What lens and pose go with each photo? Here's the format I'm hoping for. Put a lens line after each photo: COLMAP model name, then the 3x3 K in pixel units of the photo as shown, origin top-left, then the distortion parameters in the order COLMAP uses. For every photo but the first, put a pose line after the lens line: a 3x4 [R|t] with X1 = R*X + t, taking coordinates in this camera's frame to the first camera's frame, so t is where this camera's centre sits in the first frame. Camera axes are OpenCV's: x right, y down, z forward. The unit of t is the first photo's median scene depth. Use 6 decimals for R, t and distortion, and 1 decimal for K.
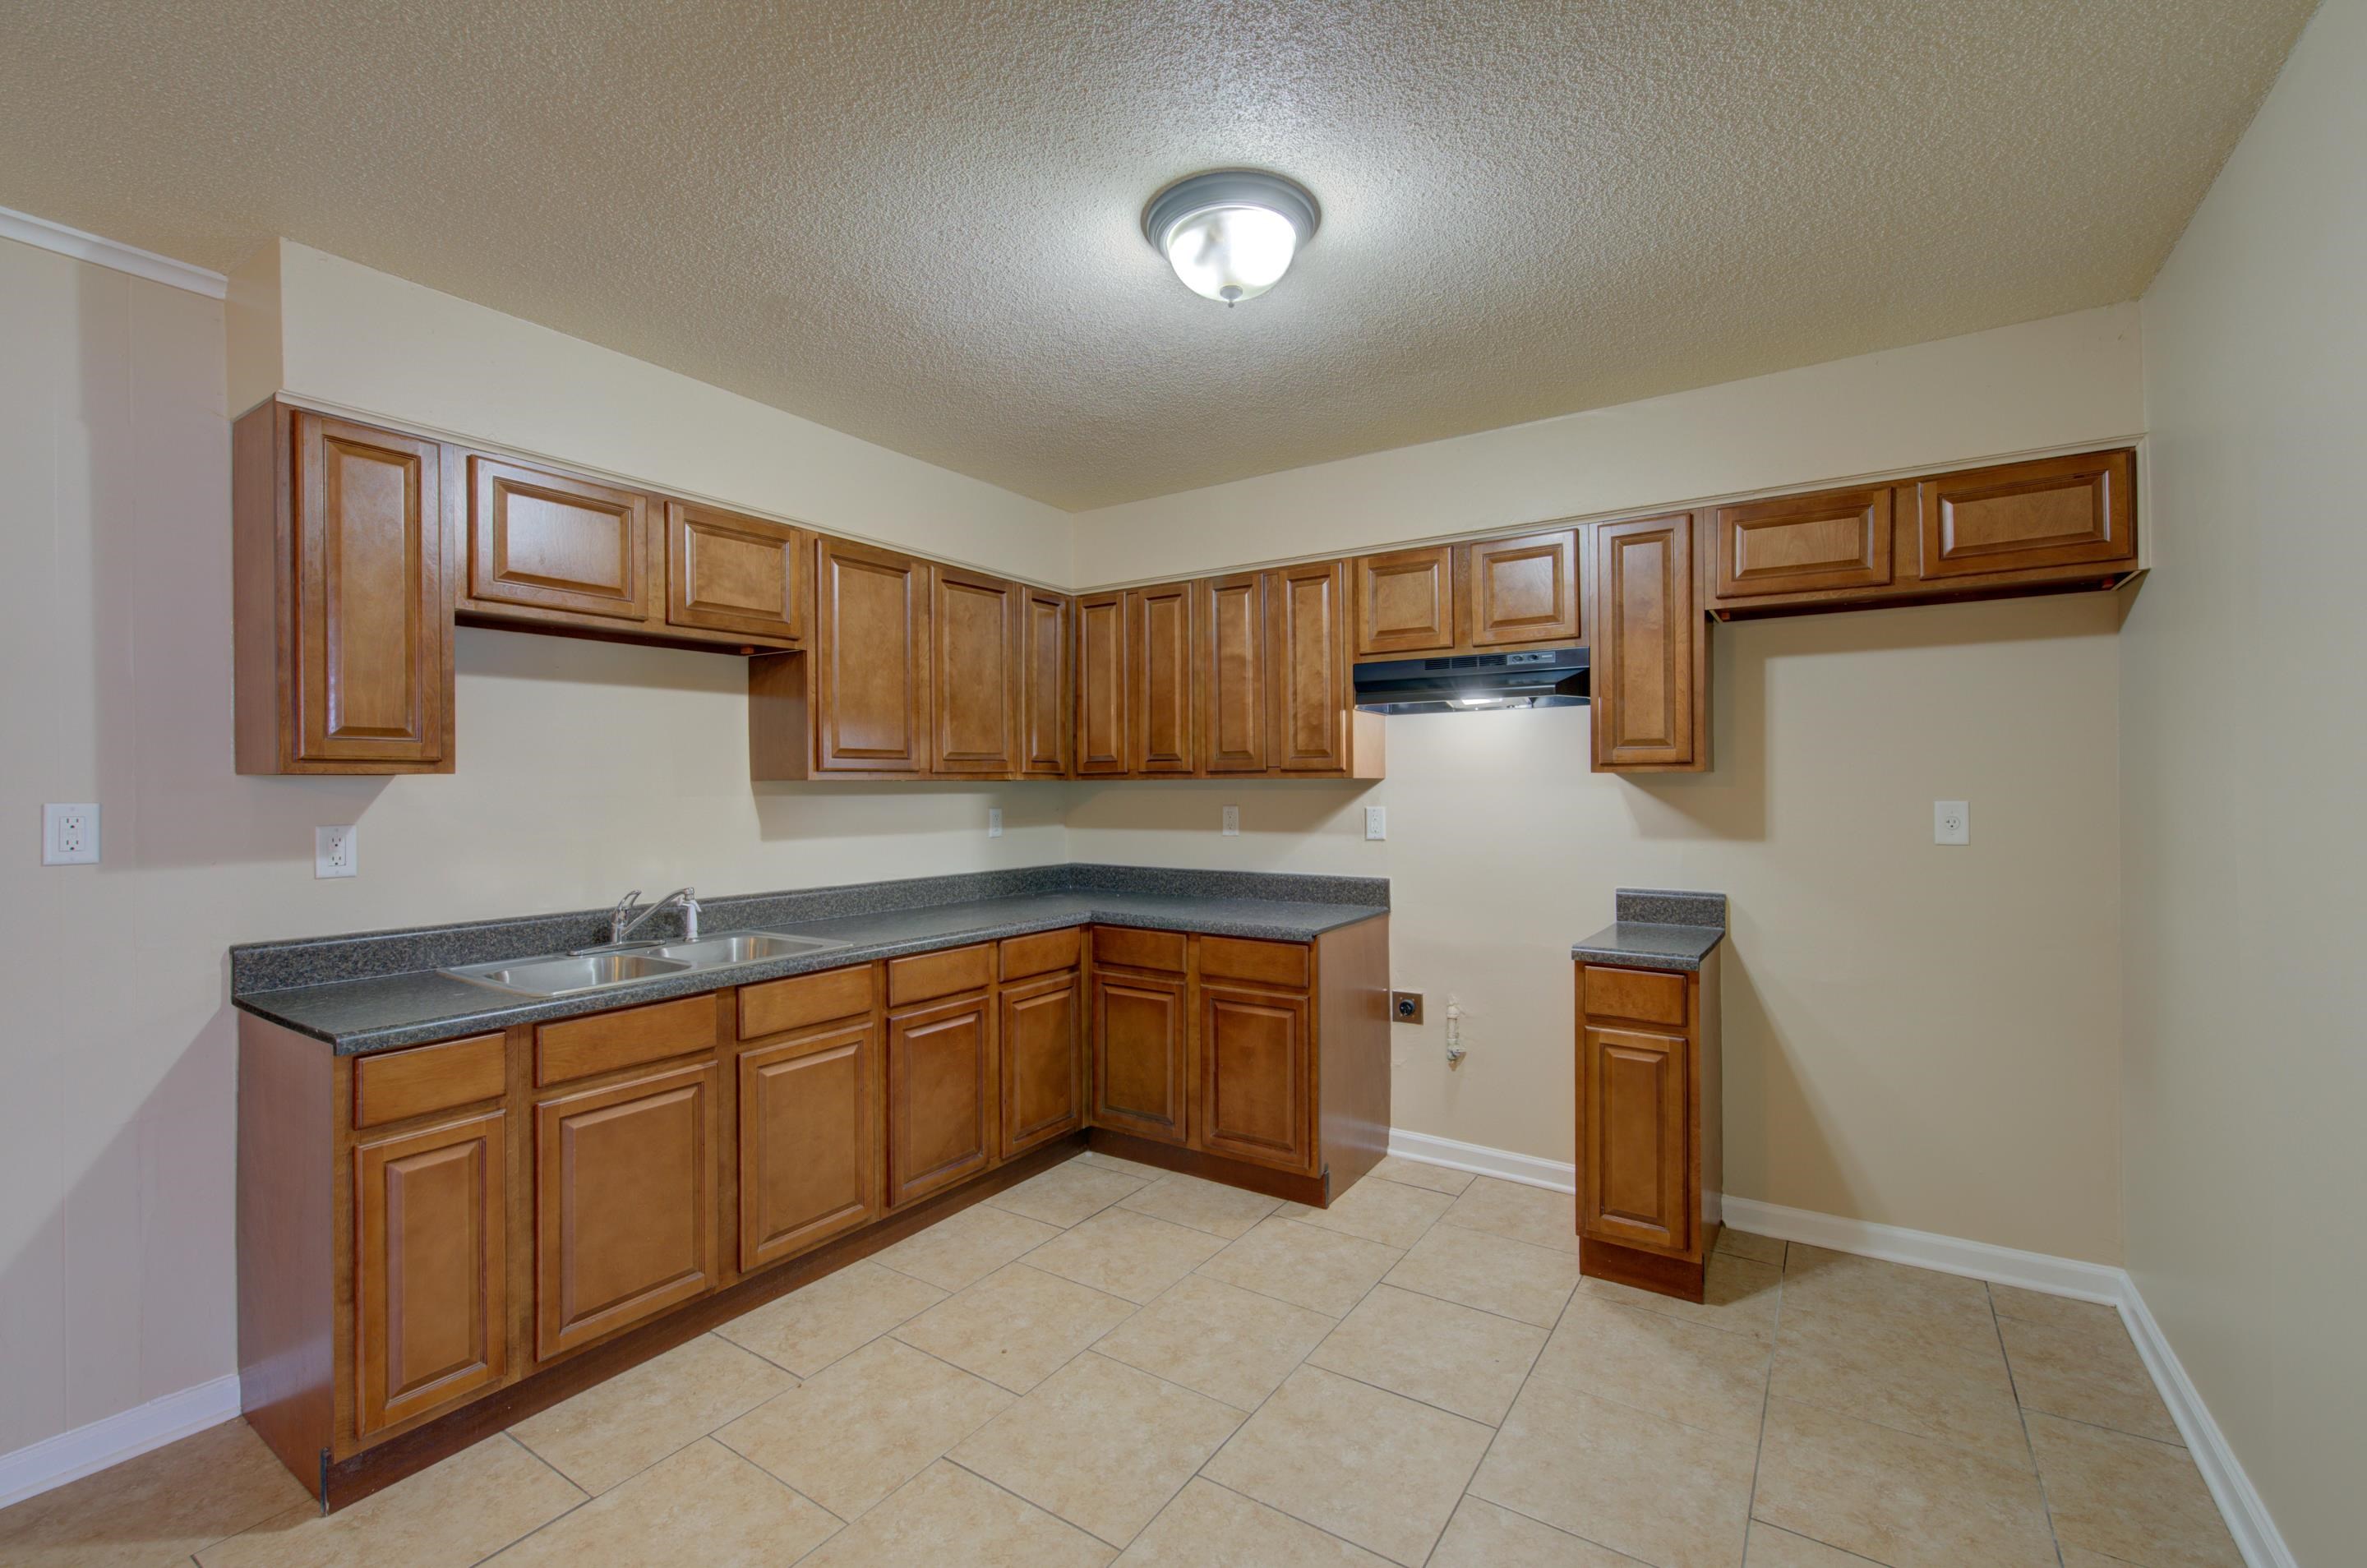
lens RADIAL K [[1002.6, 0, 1183.5], [0, 1002.6, 784.0], [0, 0, 1]] dist [0.001573, 0.000293]
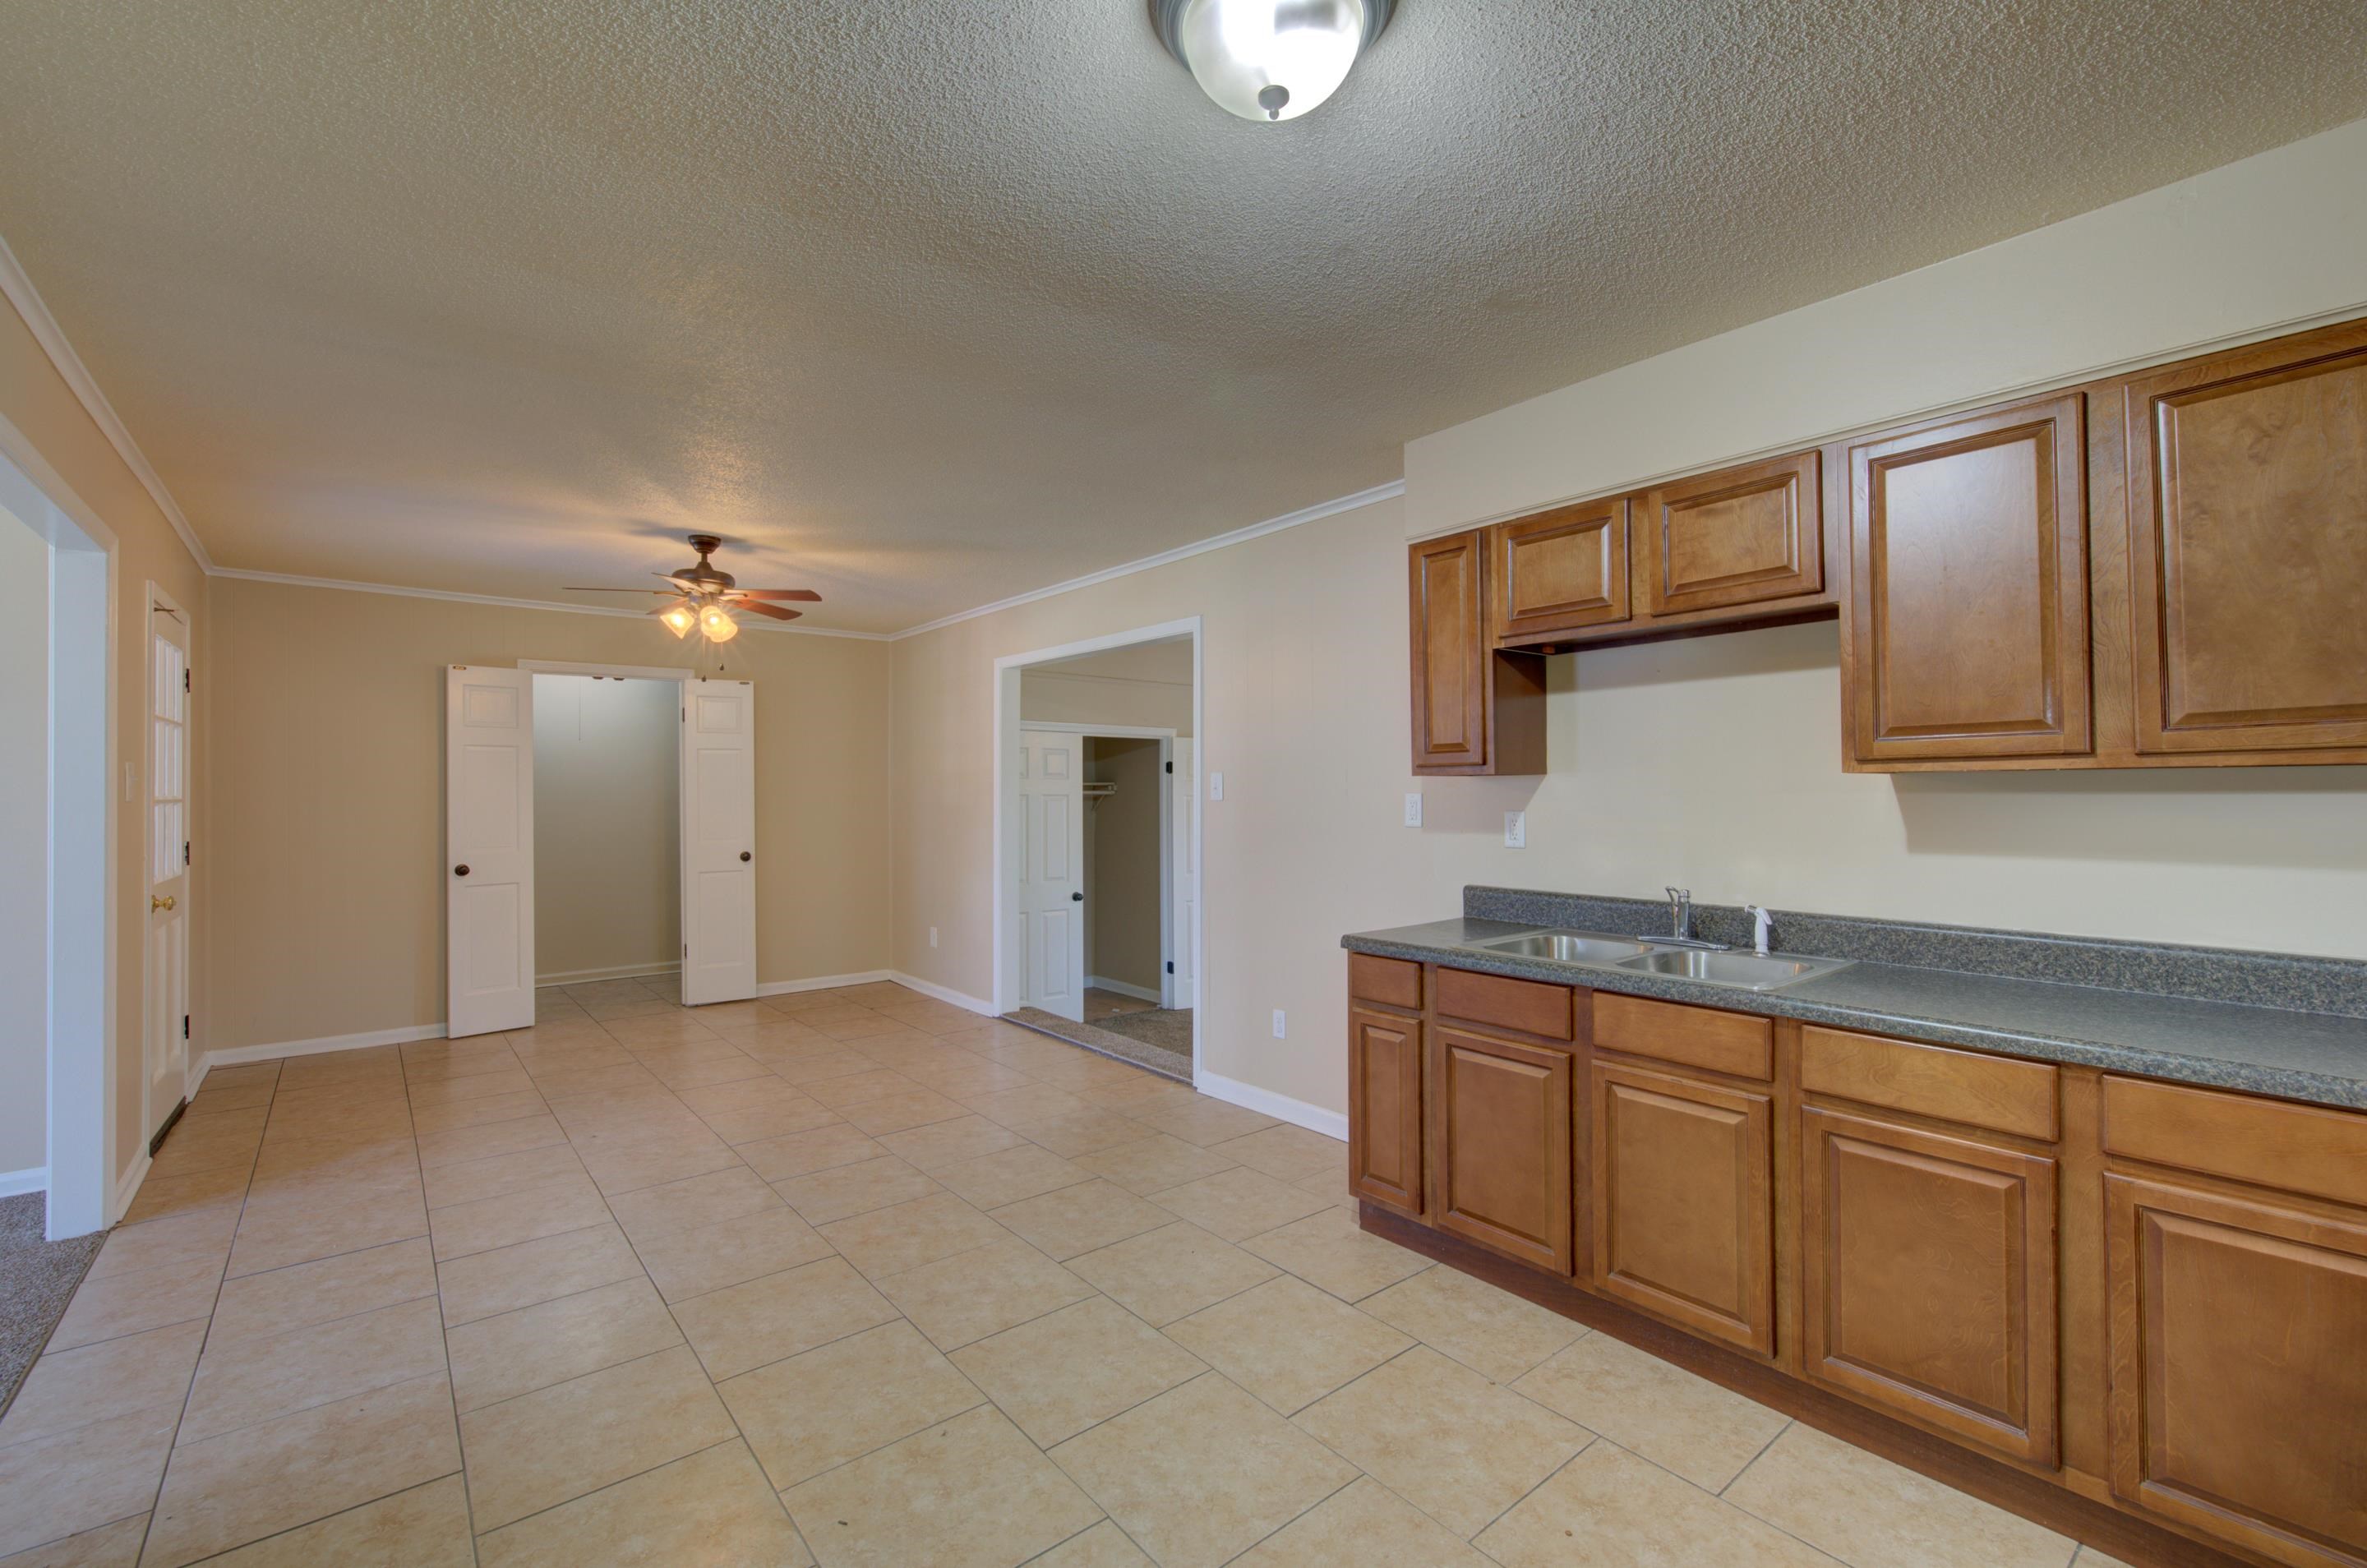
lens RADIAL K [[1002.6, 0, 1183.5], [0, 1002.6, 784.0], [0, 0, 1]] dist [0.001573, 0.000293]
pose [[-0.296733, 0.000108, -0.954961, 0.538929], [0.009461, 0.999951, -0.002826, 0.002245], [0.954914, -0.009874, -0.296719, 0.819595]]
